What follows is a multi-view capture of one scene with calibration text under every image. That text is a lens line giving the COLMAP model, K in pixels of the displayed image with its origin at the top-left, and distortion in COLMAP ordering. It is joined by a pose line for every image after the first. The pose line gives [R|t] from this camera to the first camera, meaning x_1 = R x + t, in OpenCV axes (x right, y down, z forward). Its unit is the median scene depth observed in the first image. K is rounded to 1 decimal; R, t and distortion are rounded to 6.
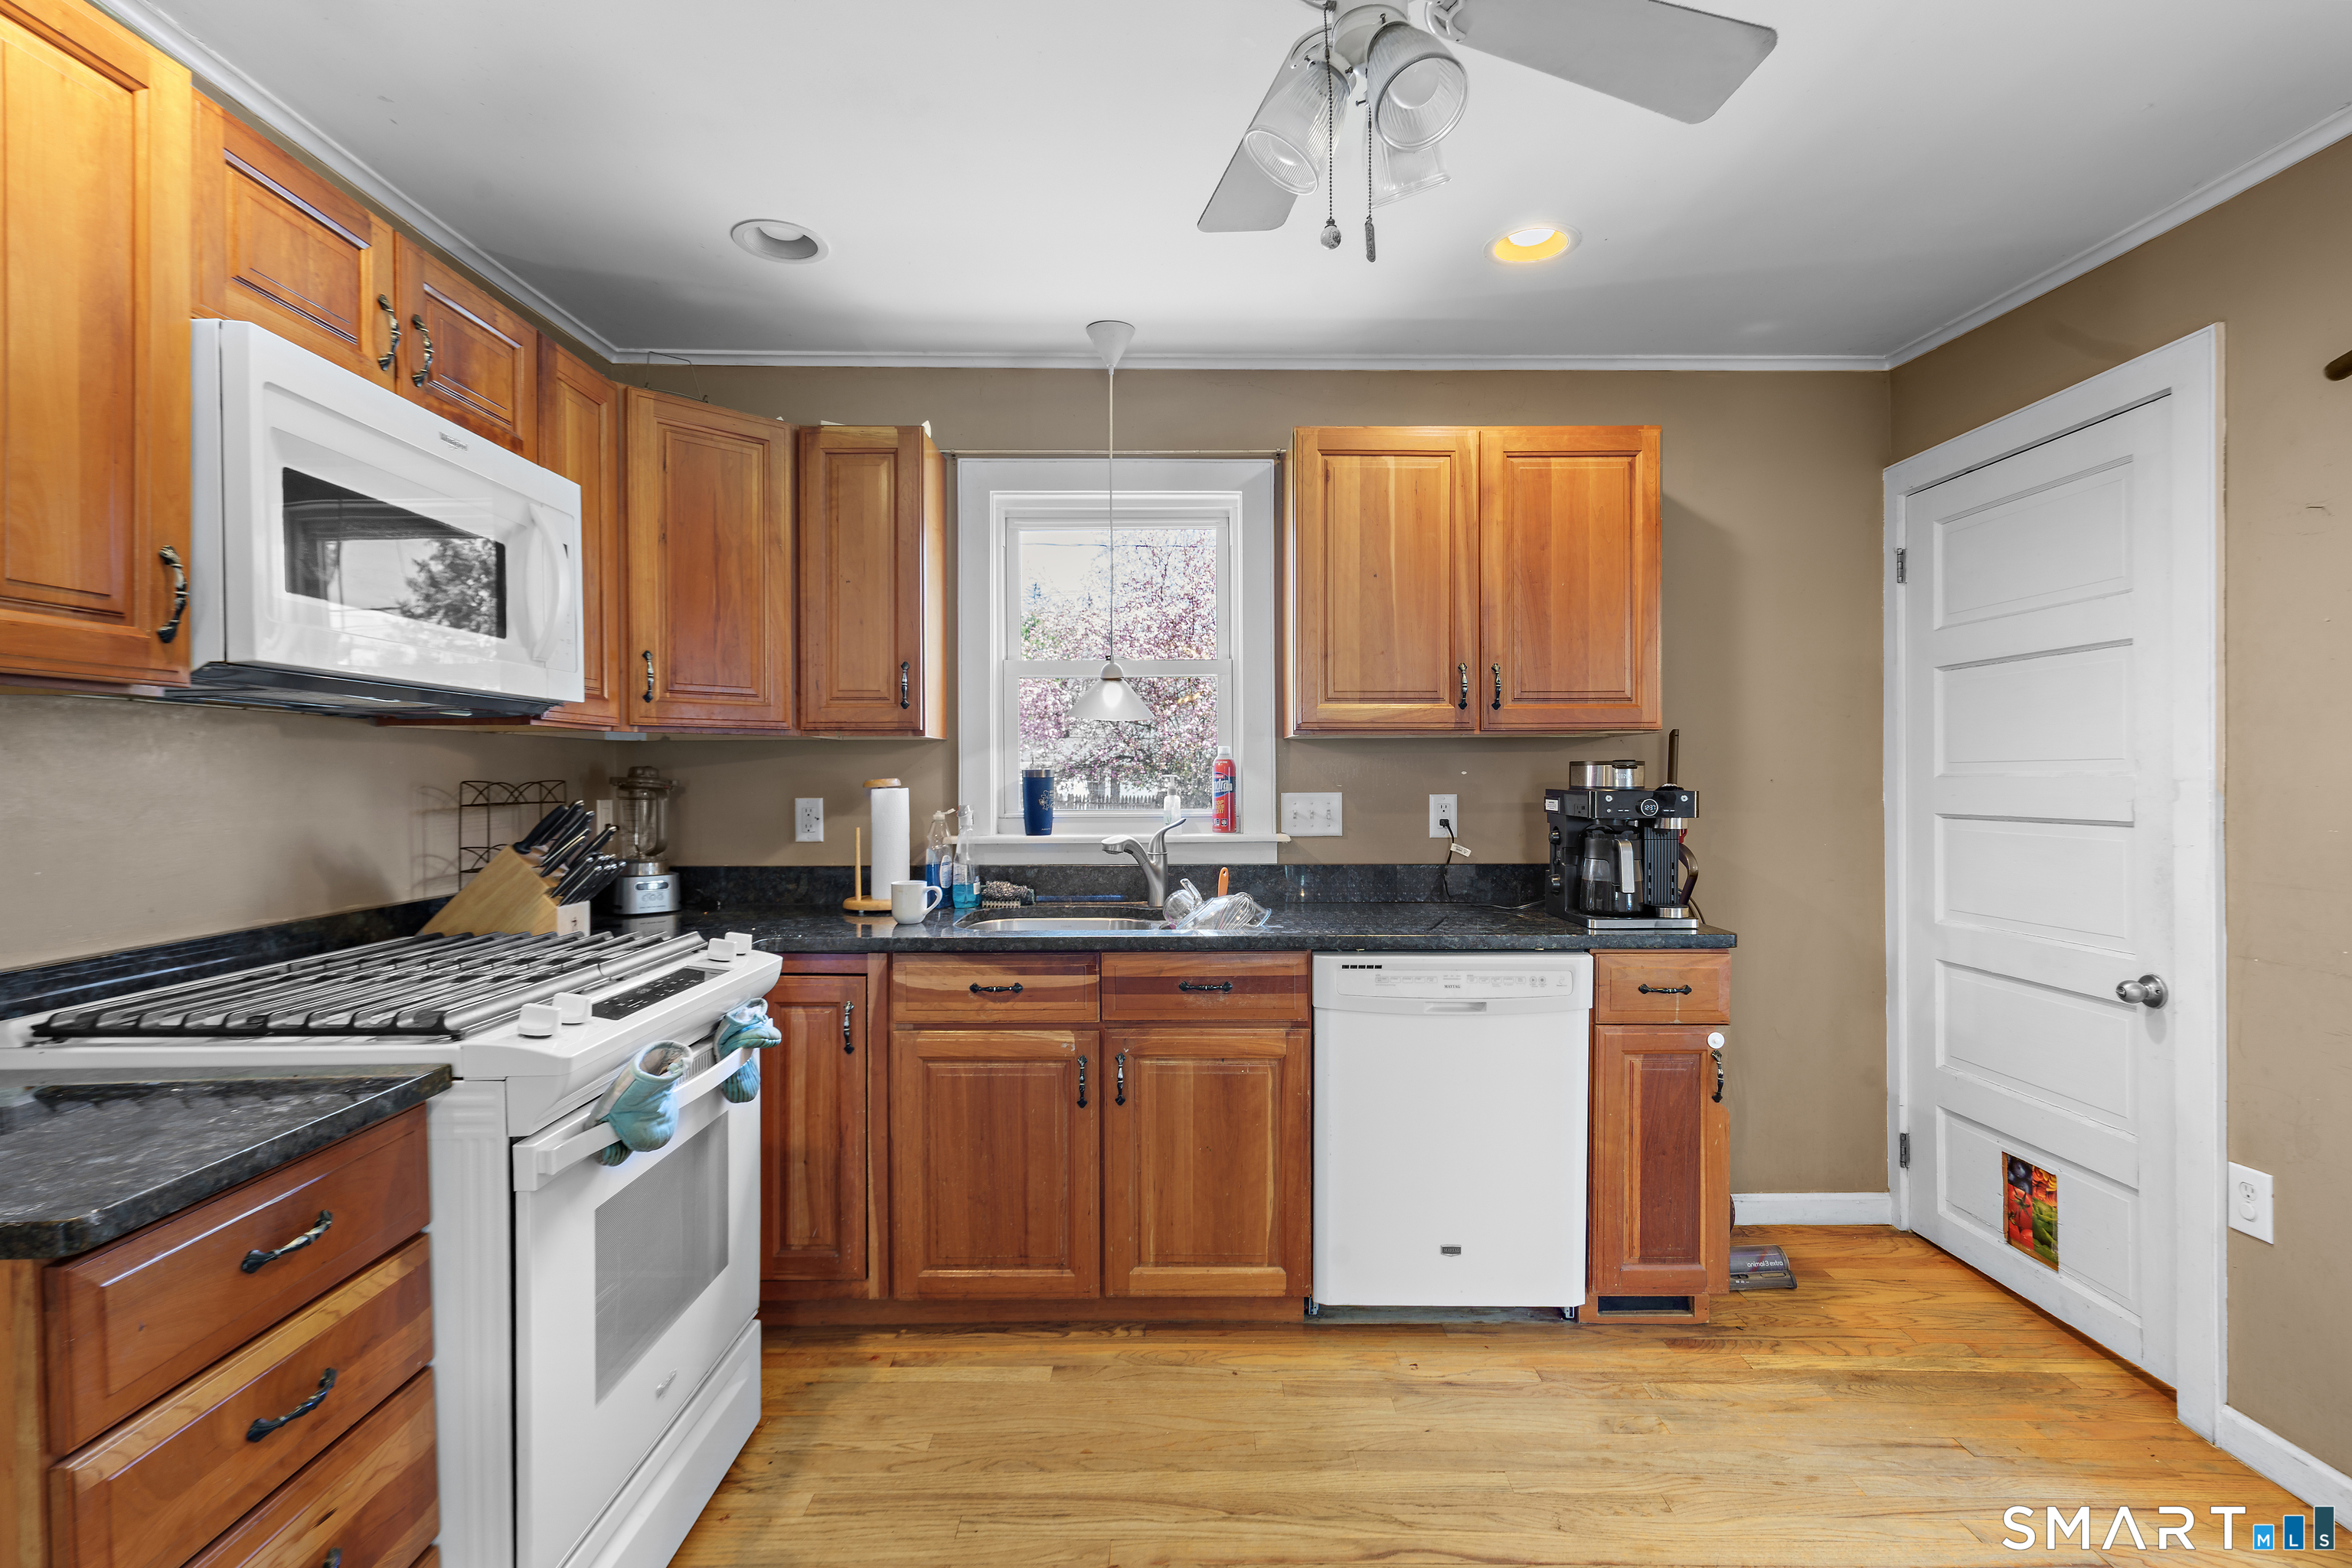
lens RADIAL K [[1109.7, 0, 1182.0], [0, 1109.7, 785.5], [0, 0, 1]] dist [-0.004169, 0.003293]
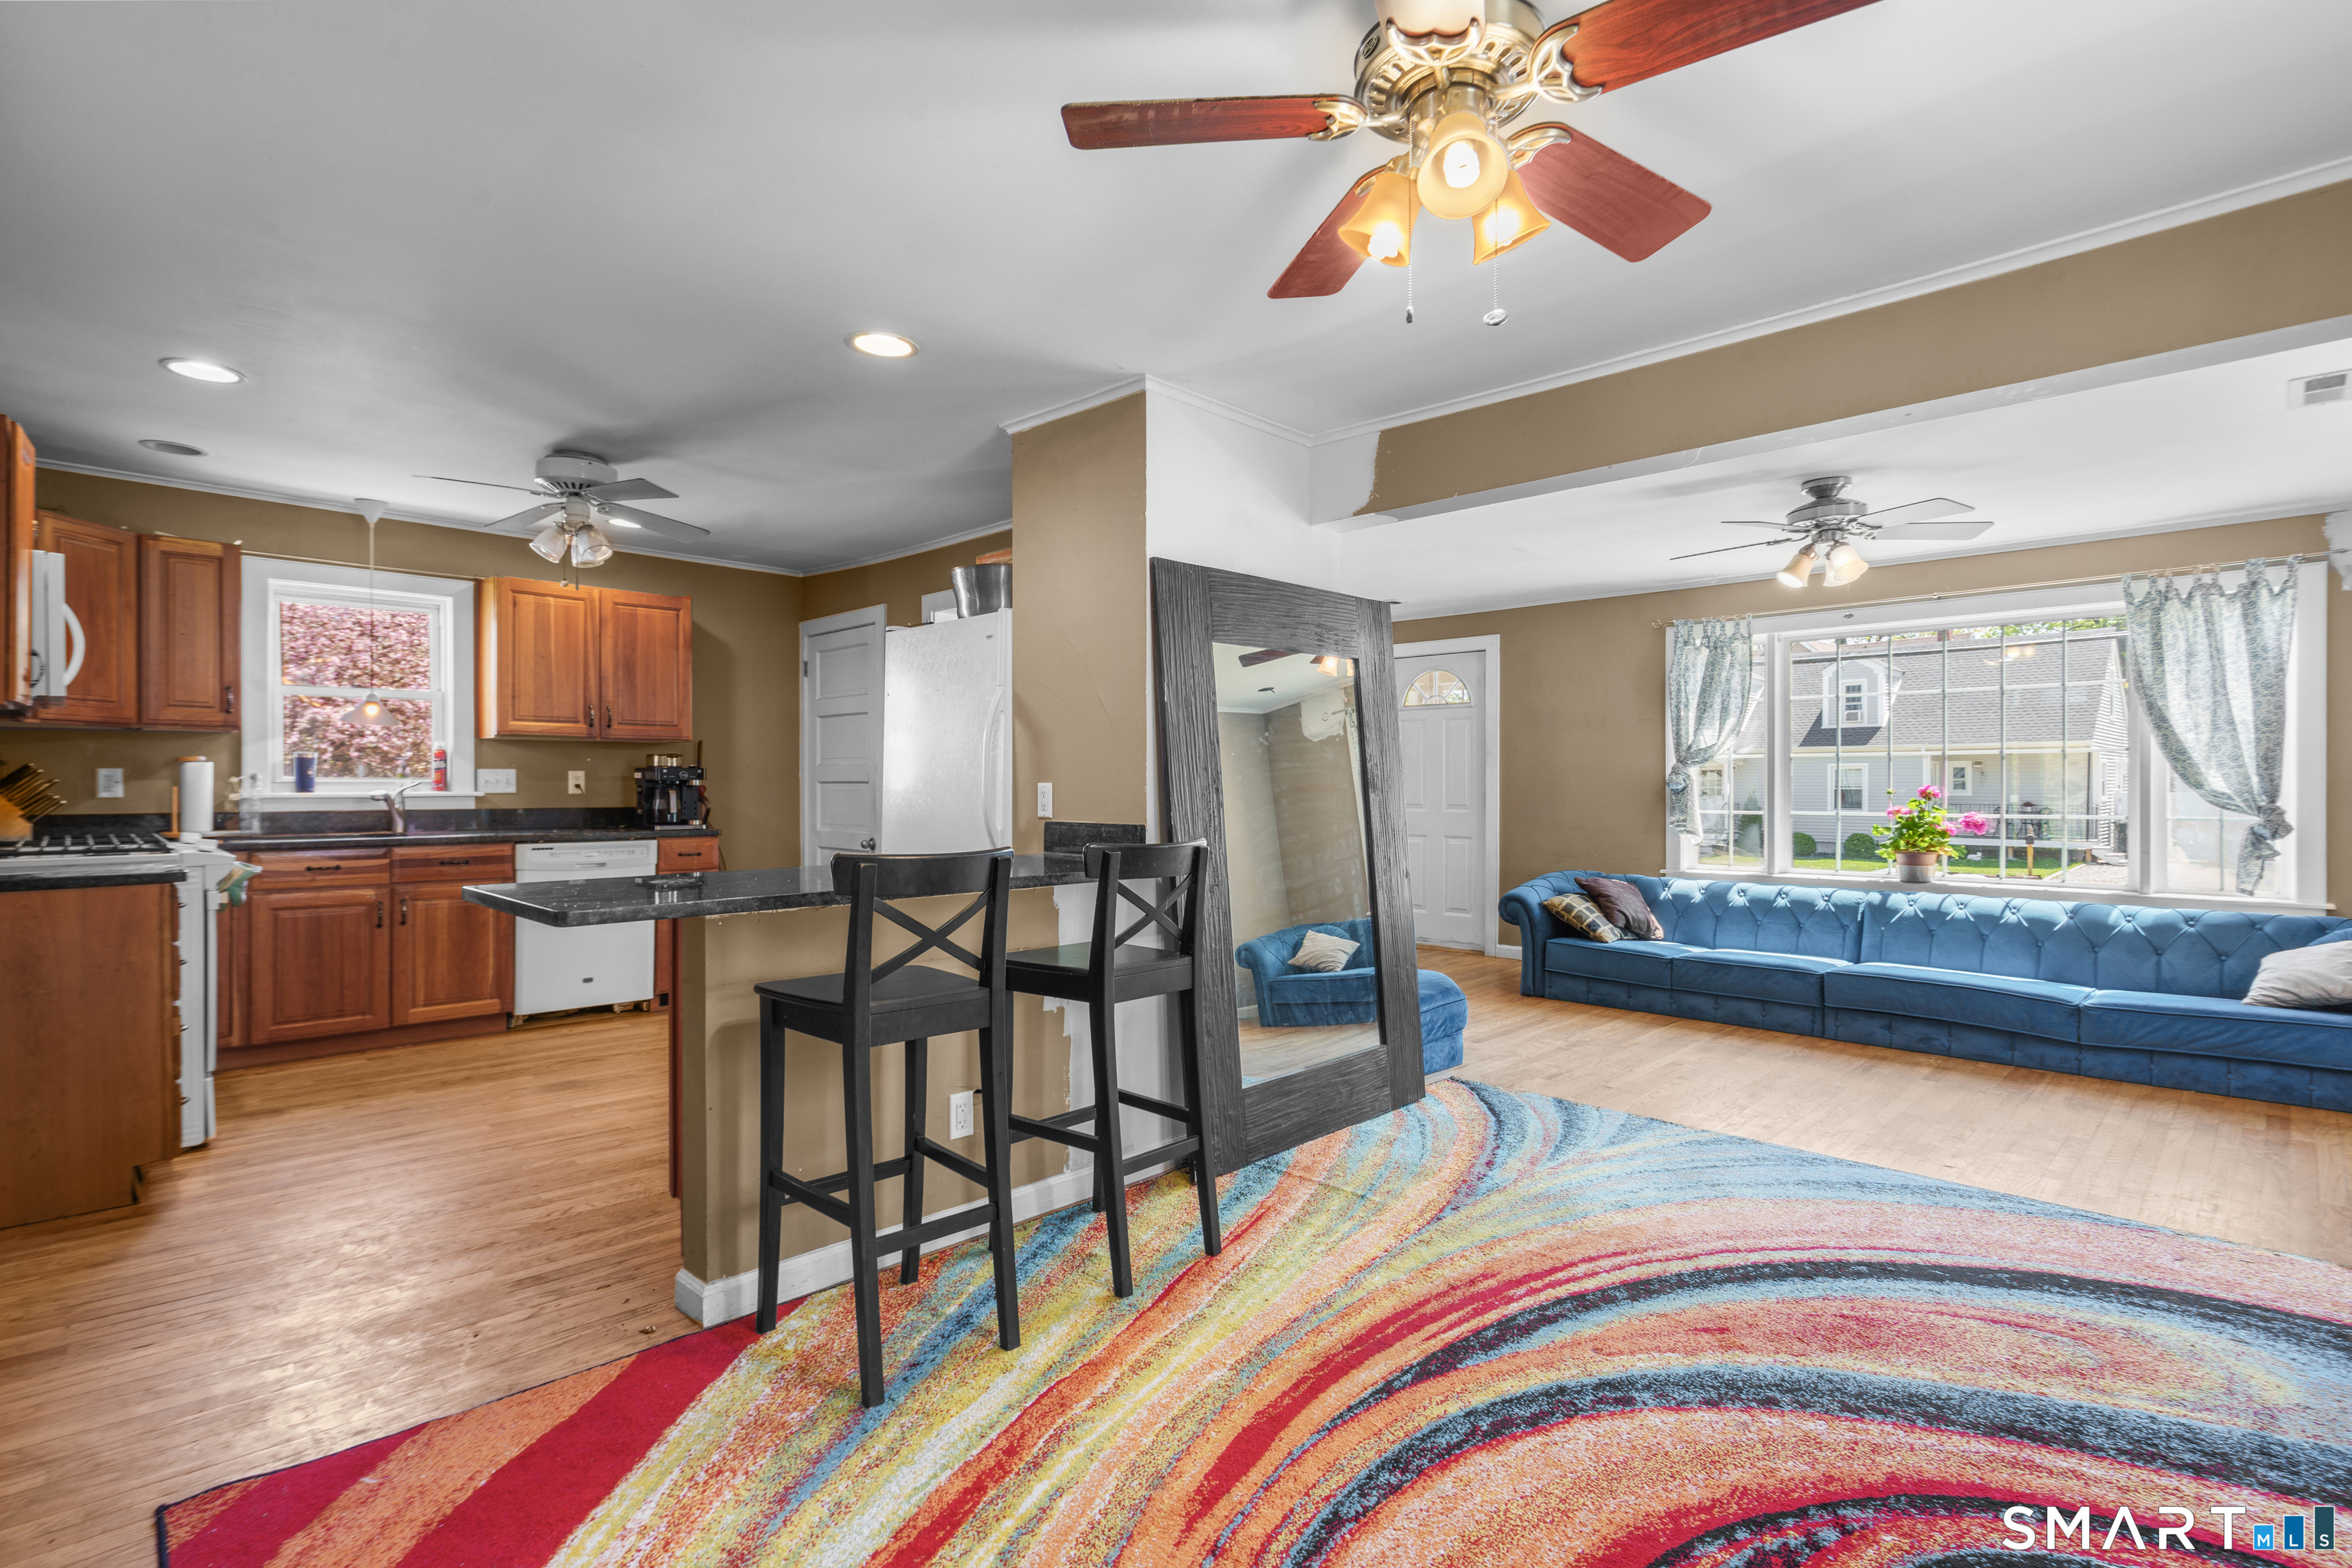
lens RADIAL K [[1109.7, 0, 1185.9], [0, 1109.7, 785.2], [0, 0, 1]] dist [-0.004169, 0.003293]
pose [[0.709516, 0.002050, 0.704686, -0.428020], [0.000693, 0.999993, -0.003606, 0.047710], [-0.704689, 0.003047, 0.709510, -1.276365]]
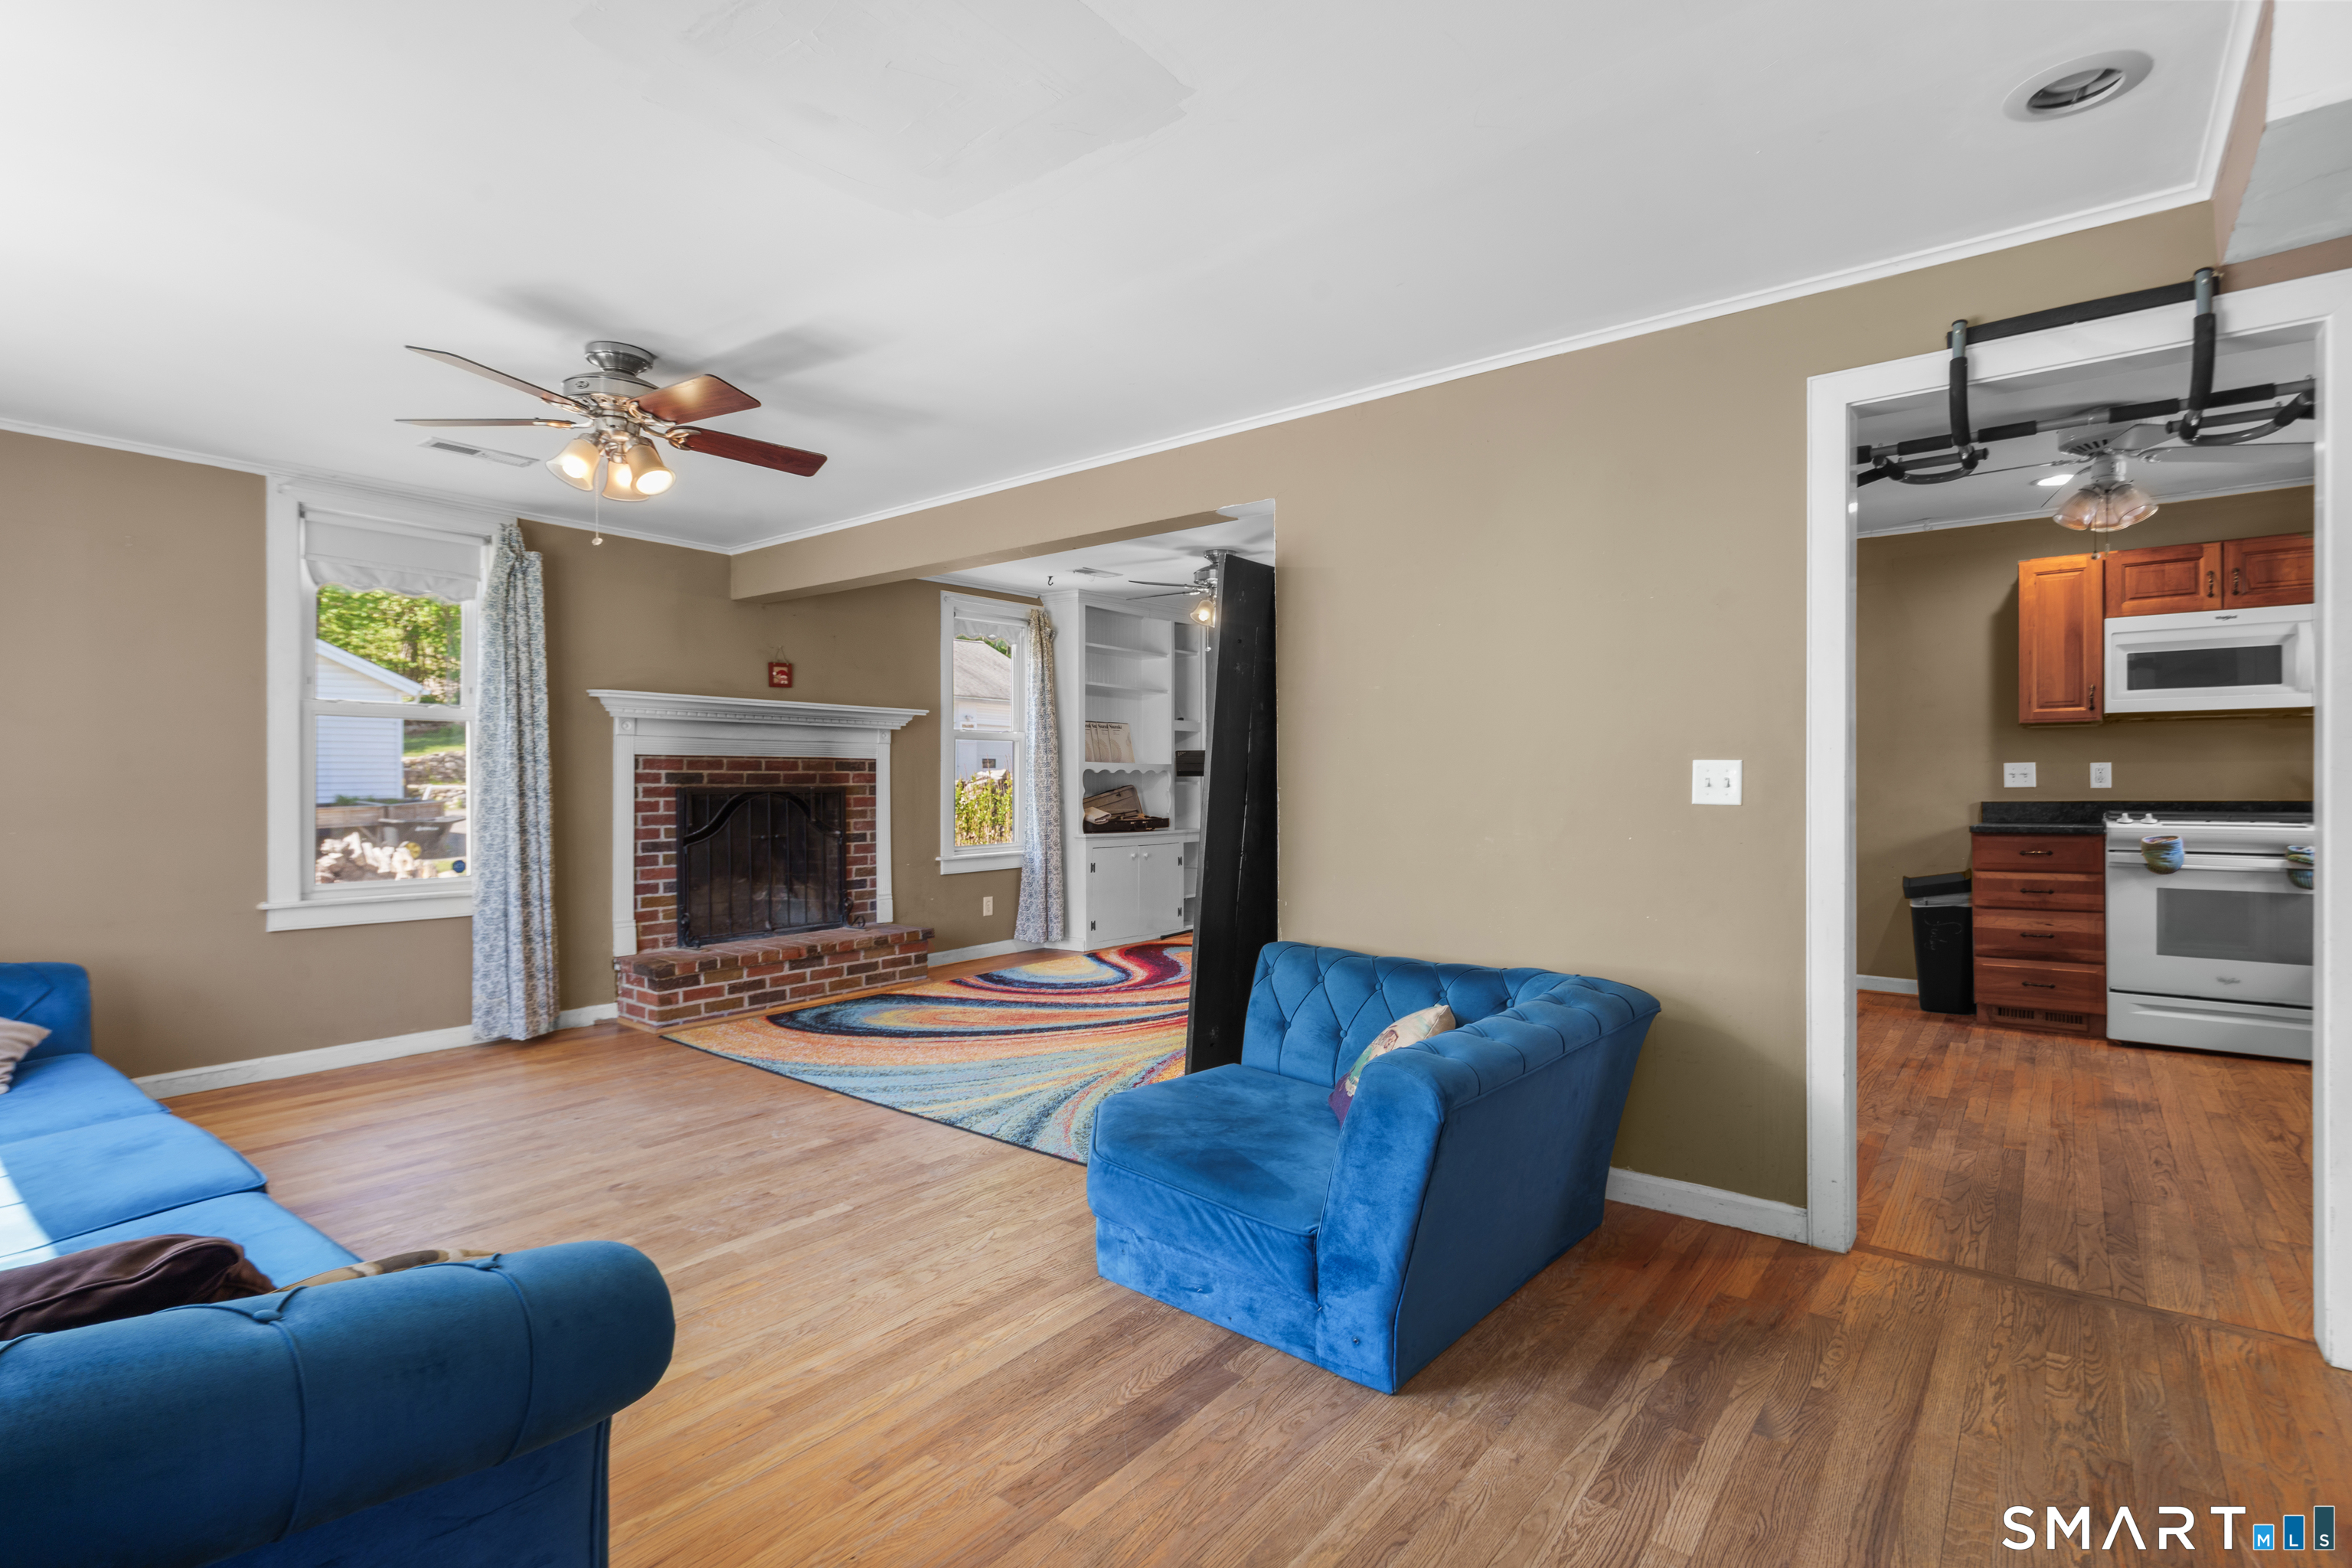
lens RADIAL K [[1109.7, 0, 1182.2], [0, 1109.7, 785.4], [0, 0, 1]] dist [-0.004169, 0.003293]
pose [[-0.624180, 0.009869, -0.781219, 2.020410], [0.001832, 0.999936, 0.011168, 0.040044], [0.781279, 0.005539, -0.624158, 0.478026]]
